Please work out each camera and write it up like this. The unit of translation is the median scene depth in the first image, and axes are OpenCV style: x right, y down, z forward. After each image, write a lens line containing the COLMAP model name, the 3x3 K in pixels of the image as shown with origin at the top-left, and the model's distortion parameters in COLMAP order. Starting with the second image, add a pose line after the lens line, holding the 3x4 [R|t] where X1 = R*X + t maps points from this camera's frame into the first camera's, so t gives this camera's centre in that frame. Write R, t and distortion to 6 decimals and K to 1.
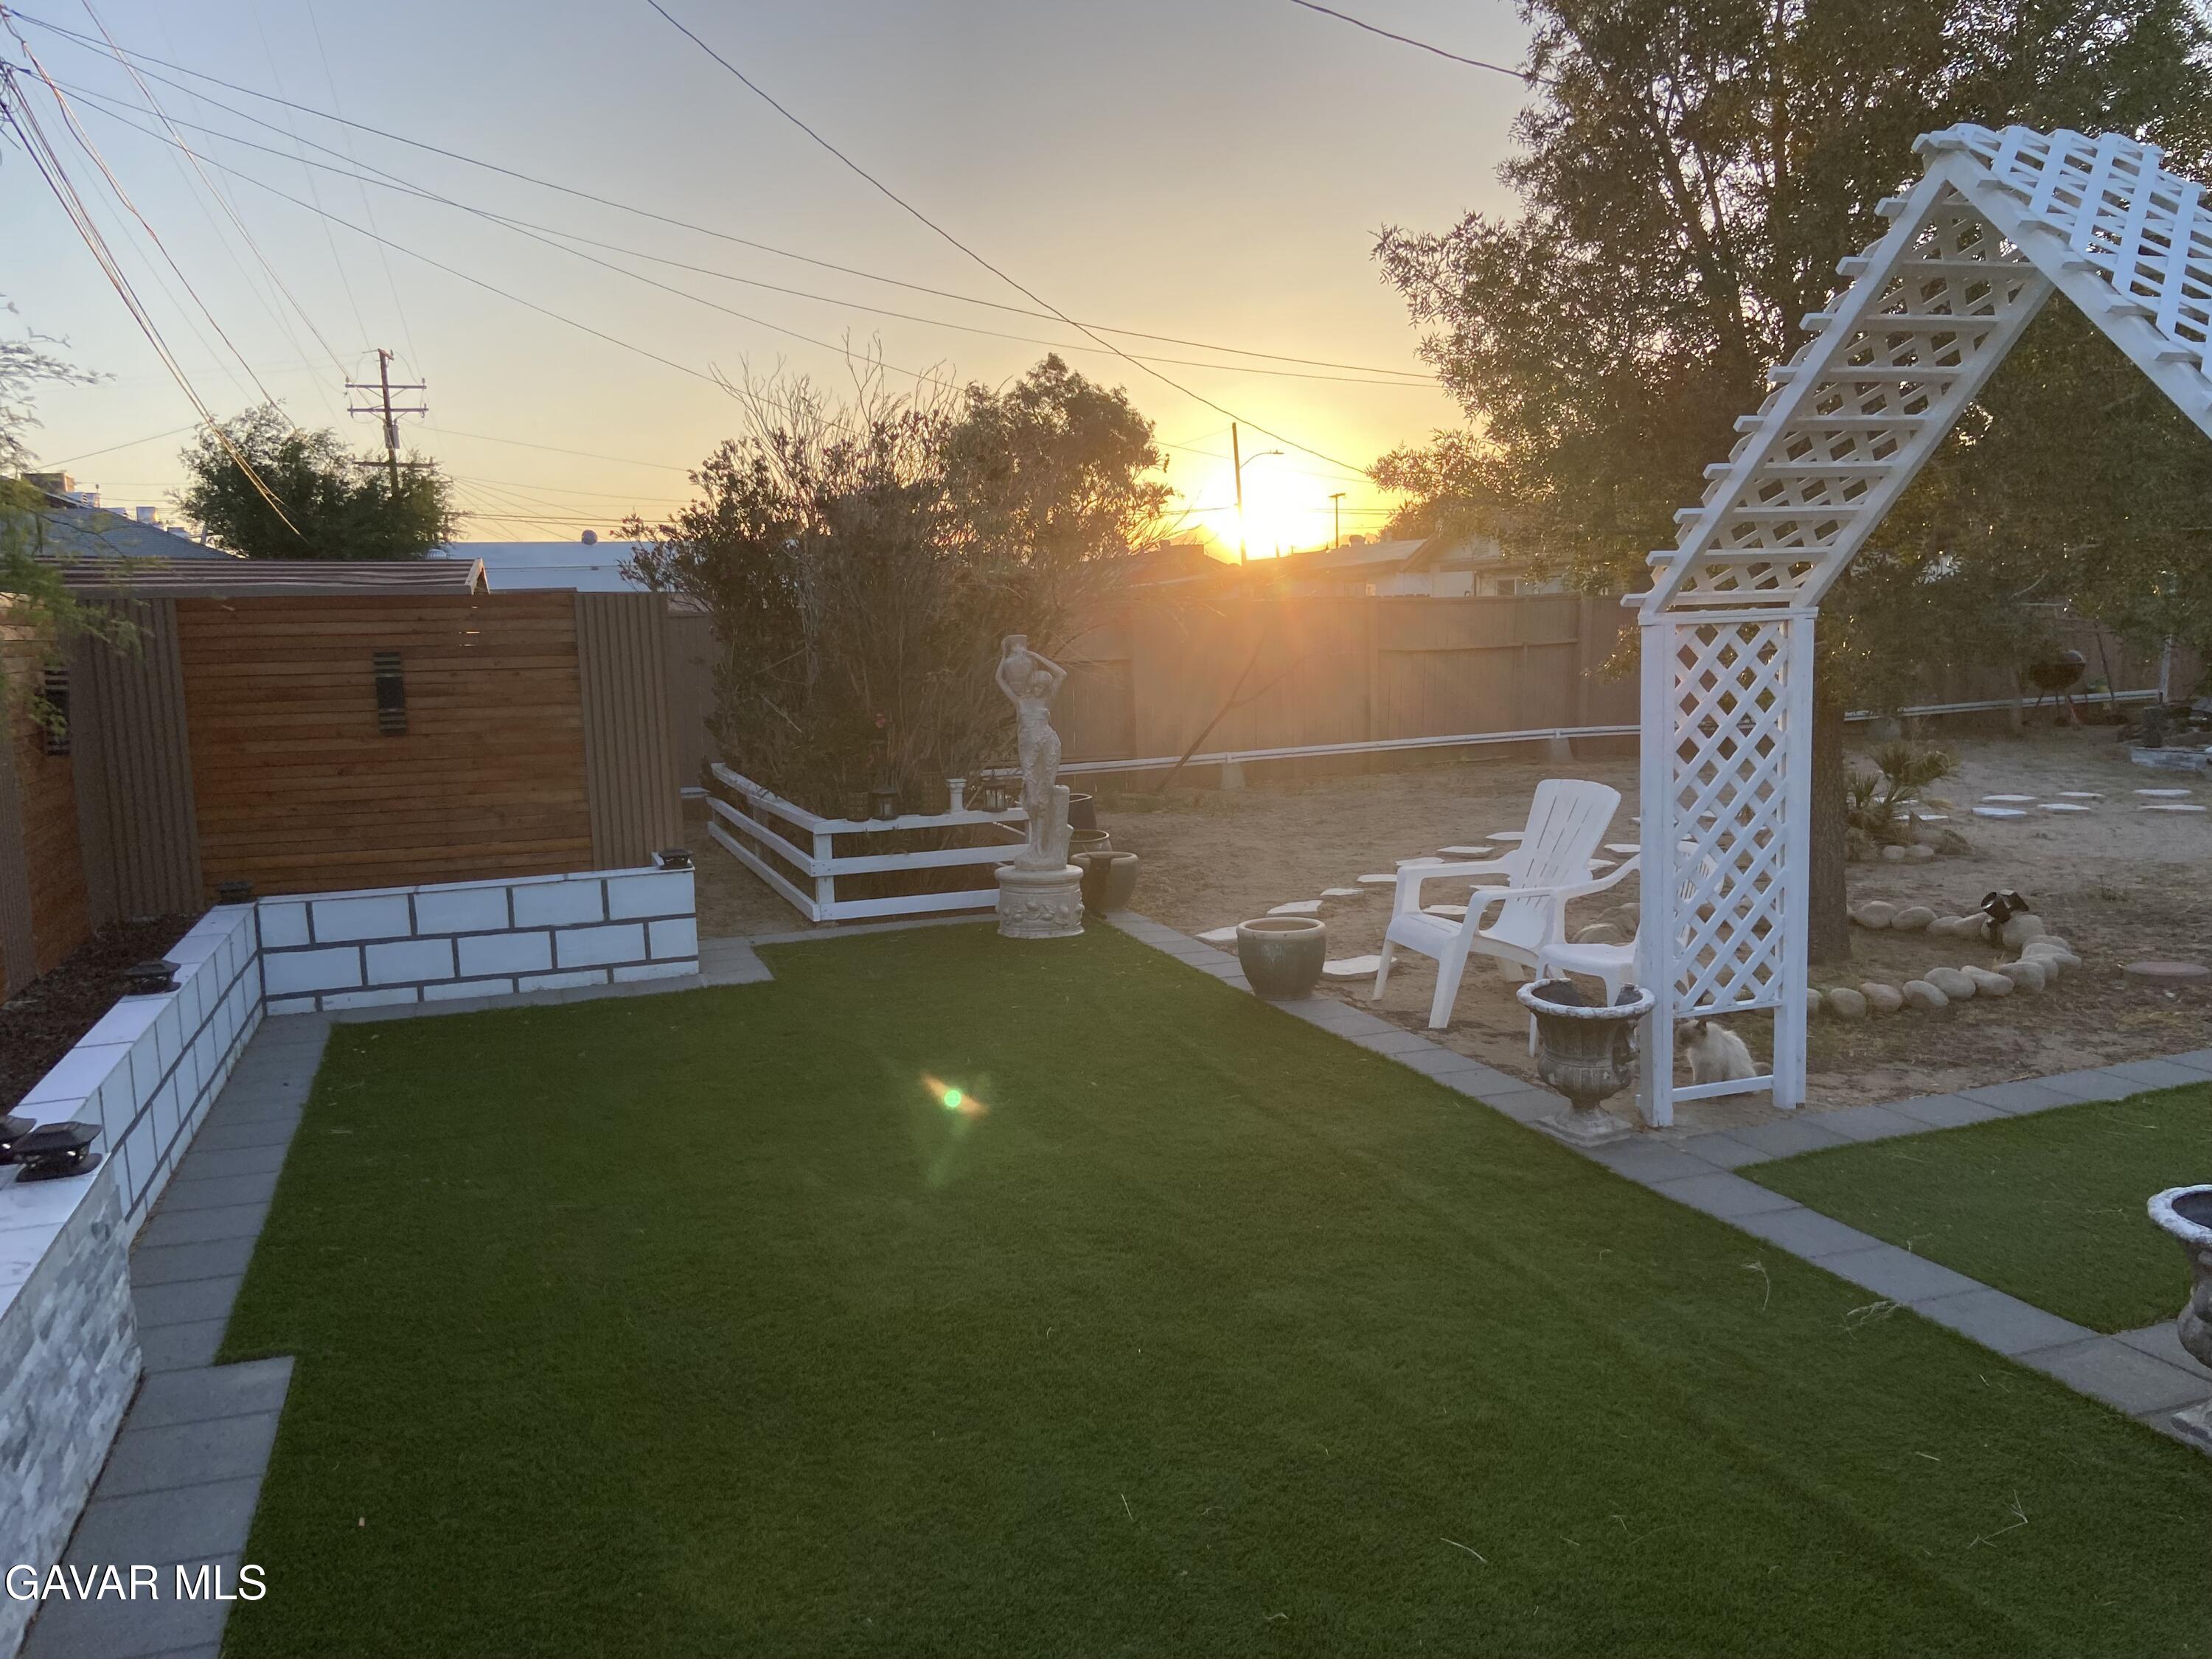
lens RADIAL K [[1665.1, 0, 1111.7], [0, 1665.1, 832.4], [0, 0, 1]] dist [0.118582, -0.158244]
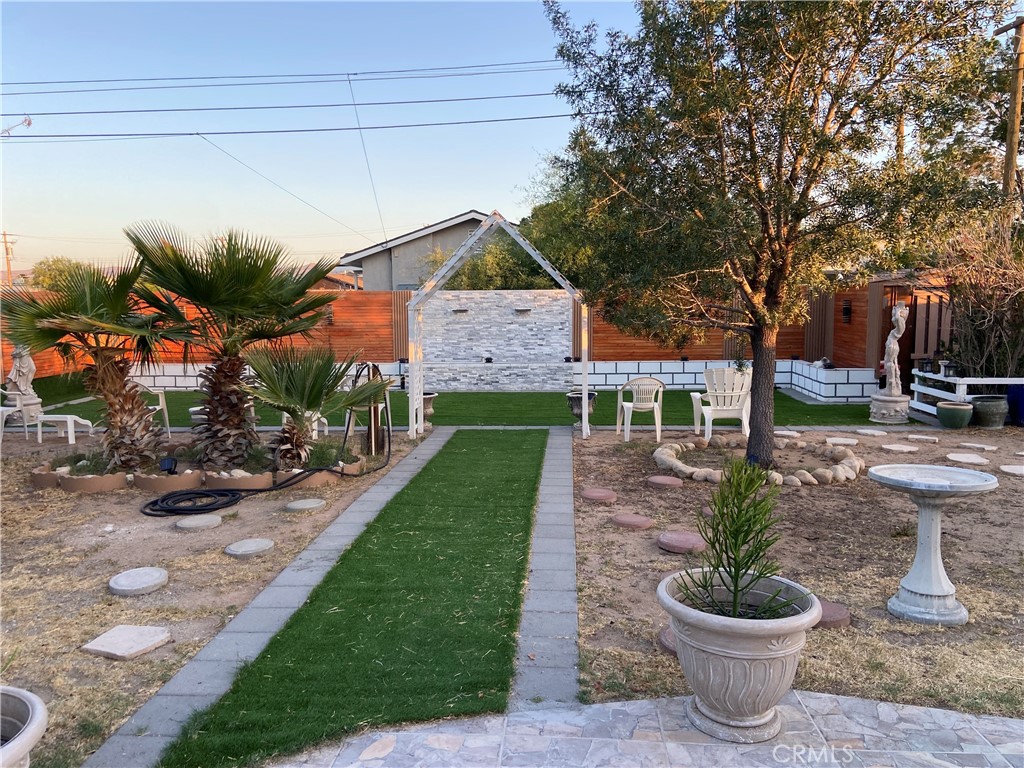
lens RADIAL K [[770.8, 0, 514.6], [0, 770.8, 385.4], [0, 0, 1]] dist [0.118582, -0.158244]
pose [[-0.417354, 0.137775, -0.898239, 1.328765], [-0.091004, 0.977135, 0.192160, -0.179923], [0.904176, 0.161942, -0.395273, 1.024839]]
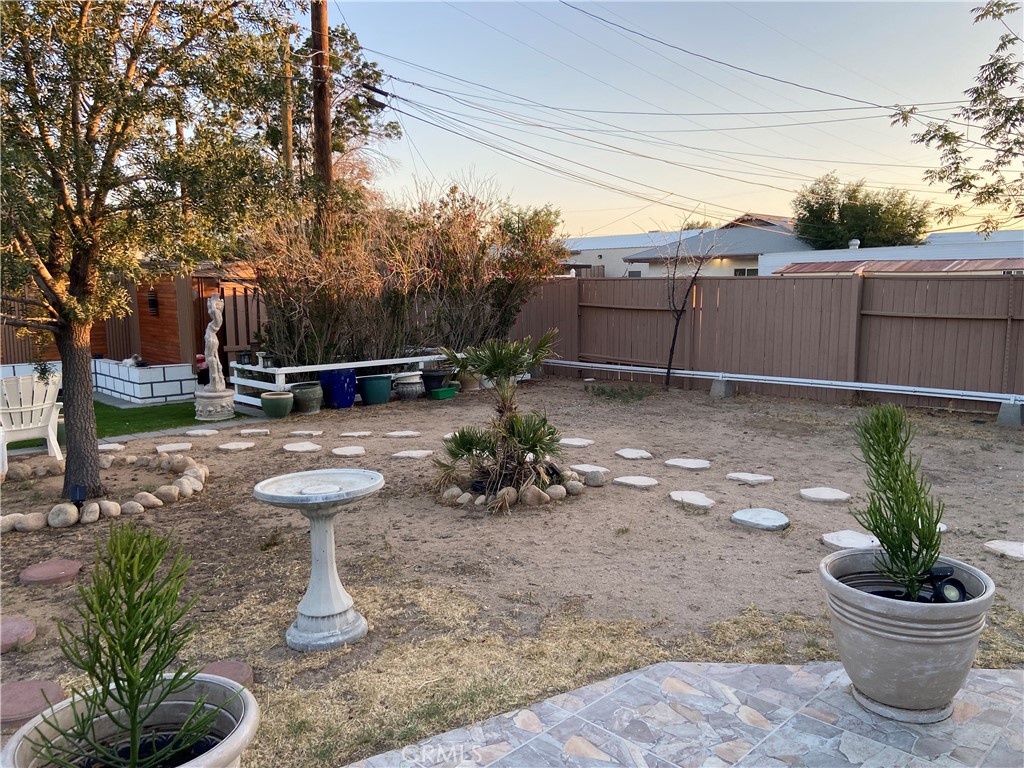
lens RADIAL K [[770.8, 0, 514.6], [0, 770.8, 385.4], [0, 0, 1]] dist [0.118582, -0.158244]
pose [[0.408362, 0.146633, -0.900966, 1.217338], [-0.125655, 0.986647, 0.103625, -0.167966], [0.904130, 0.070894, 0.421334, 0.984046]]
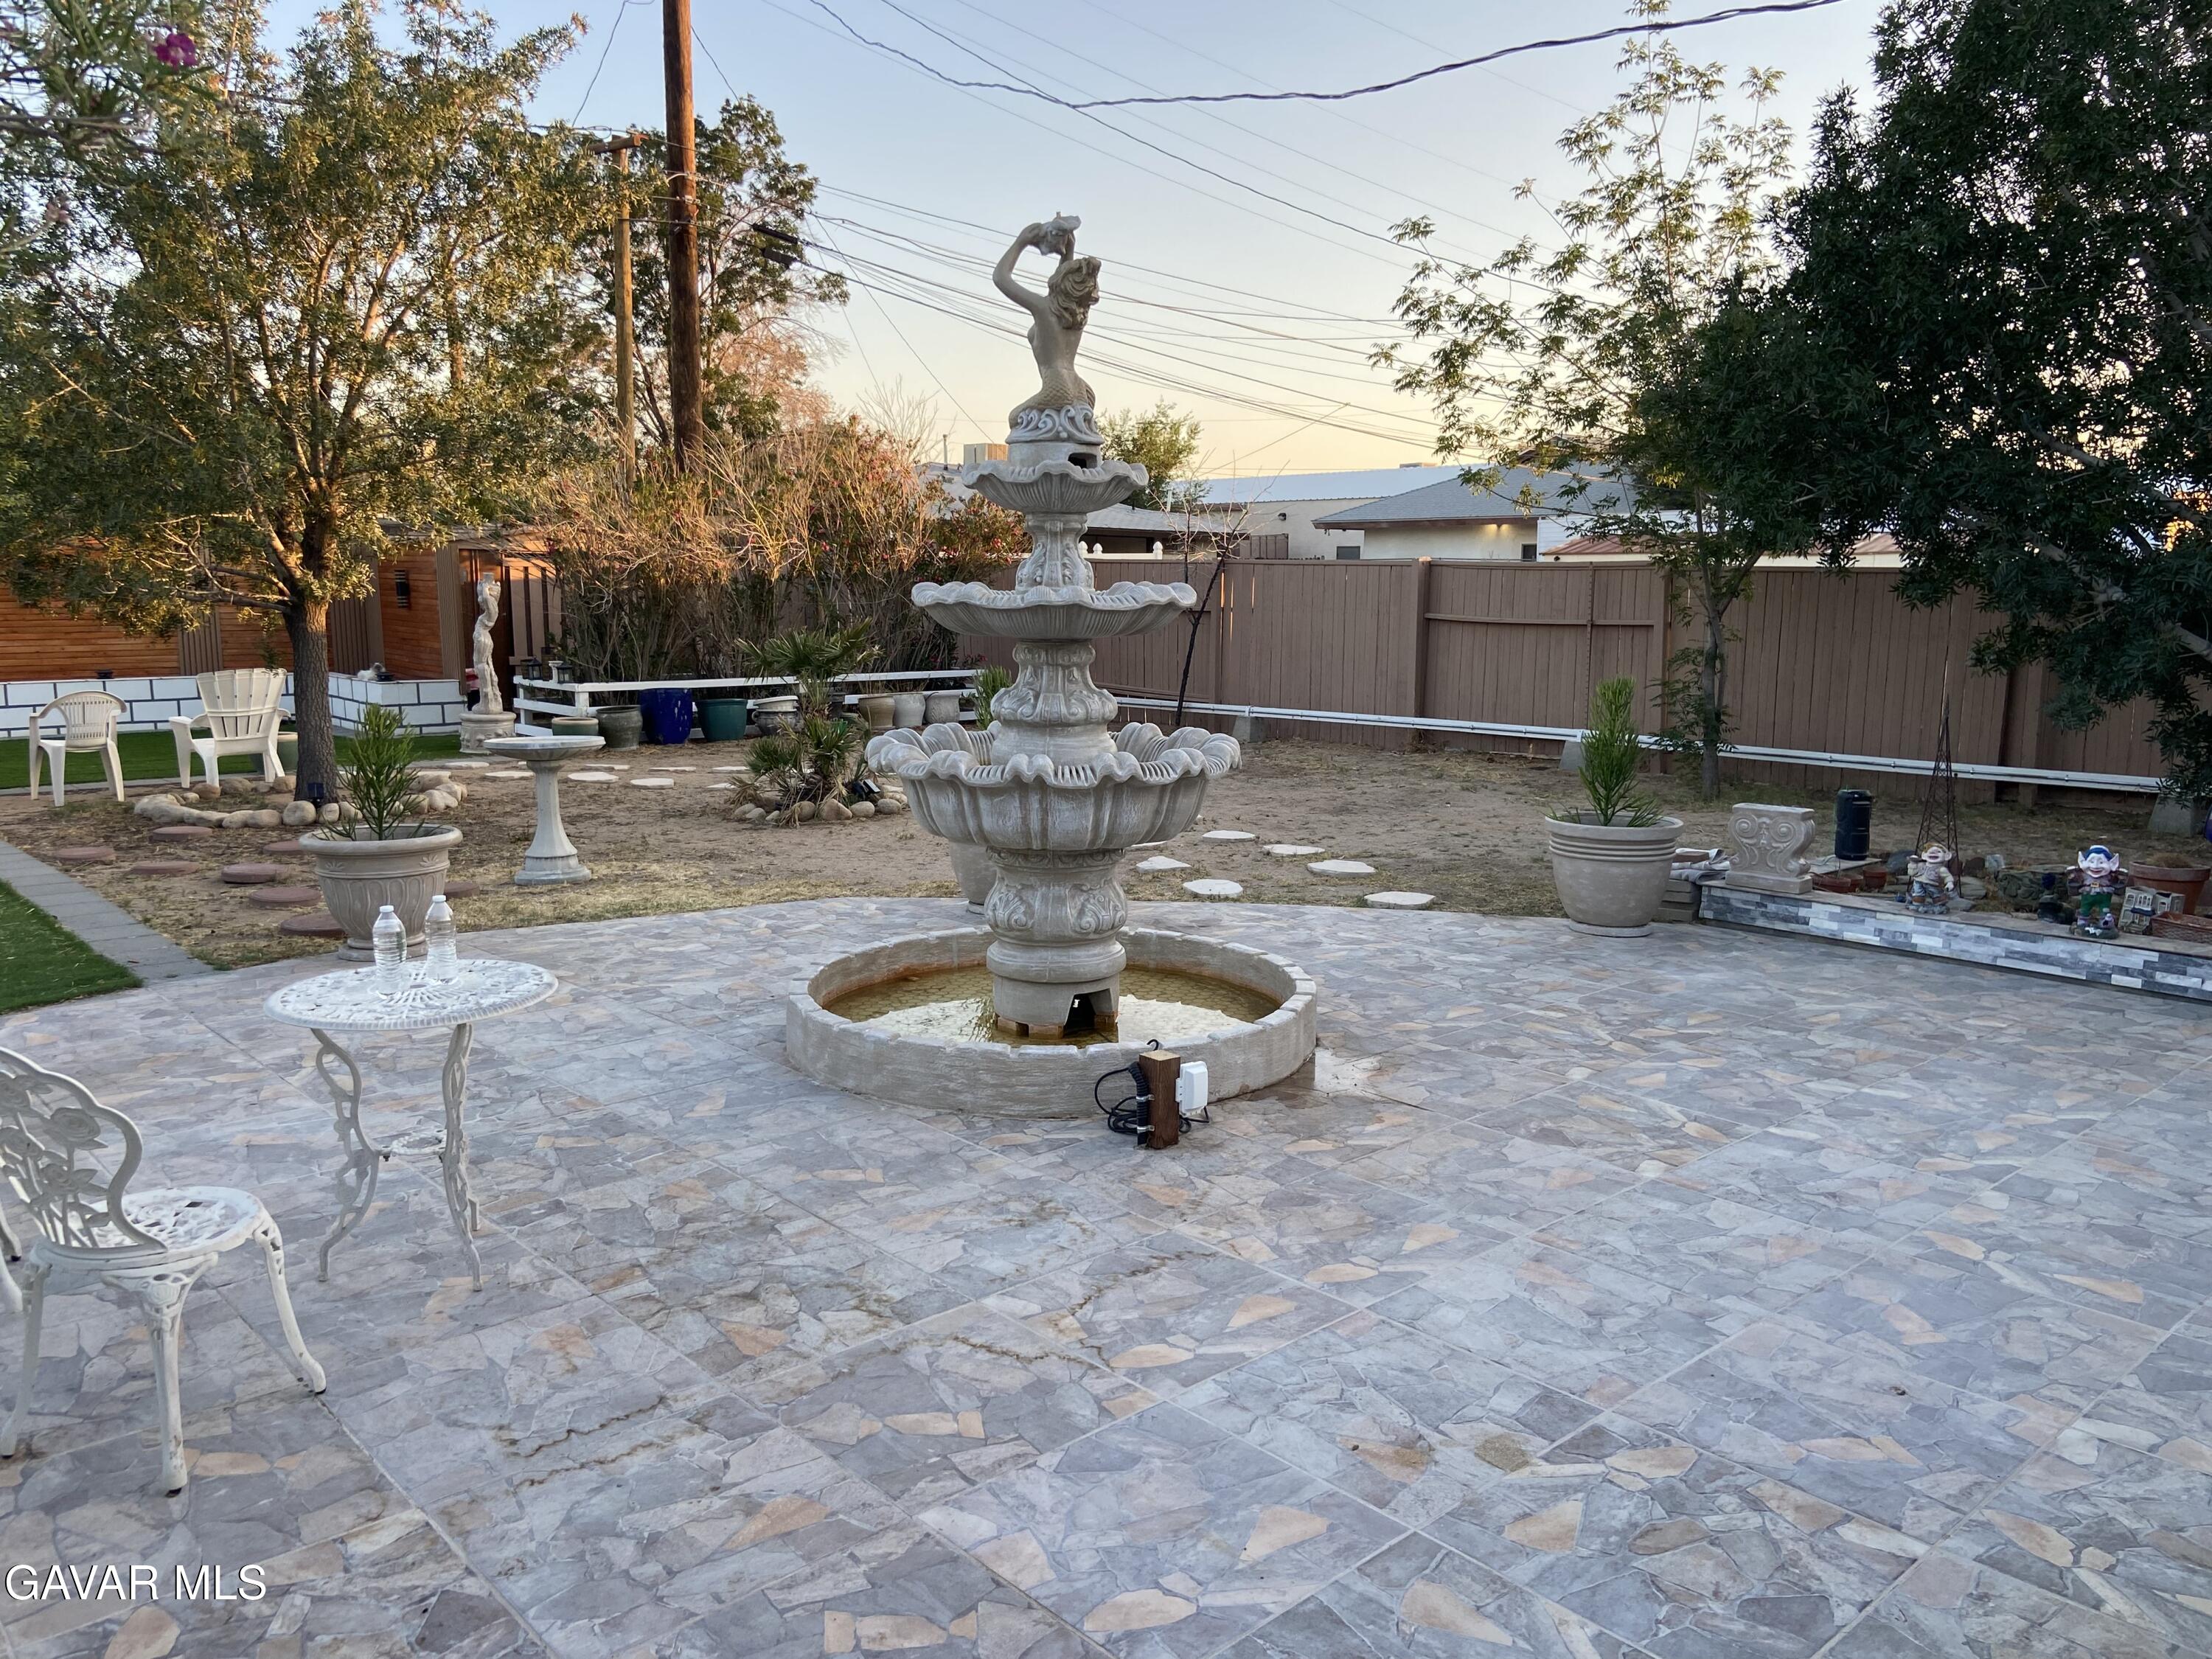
lens RADIAL K [[1665.1, 0, 1111.7], [0, 1665.1, 832.4], [0, 0, 1]] dist [0.118582, -0.158244]
pose [[0.370773, 0.175379, -0.912014, 1.897114], [-0.137292, 0.981569, 0.132939, -0.186182], [0.918520, 0.075922, 0.388018, 0.995739]]
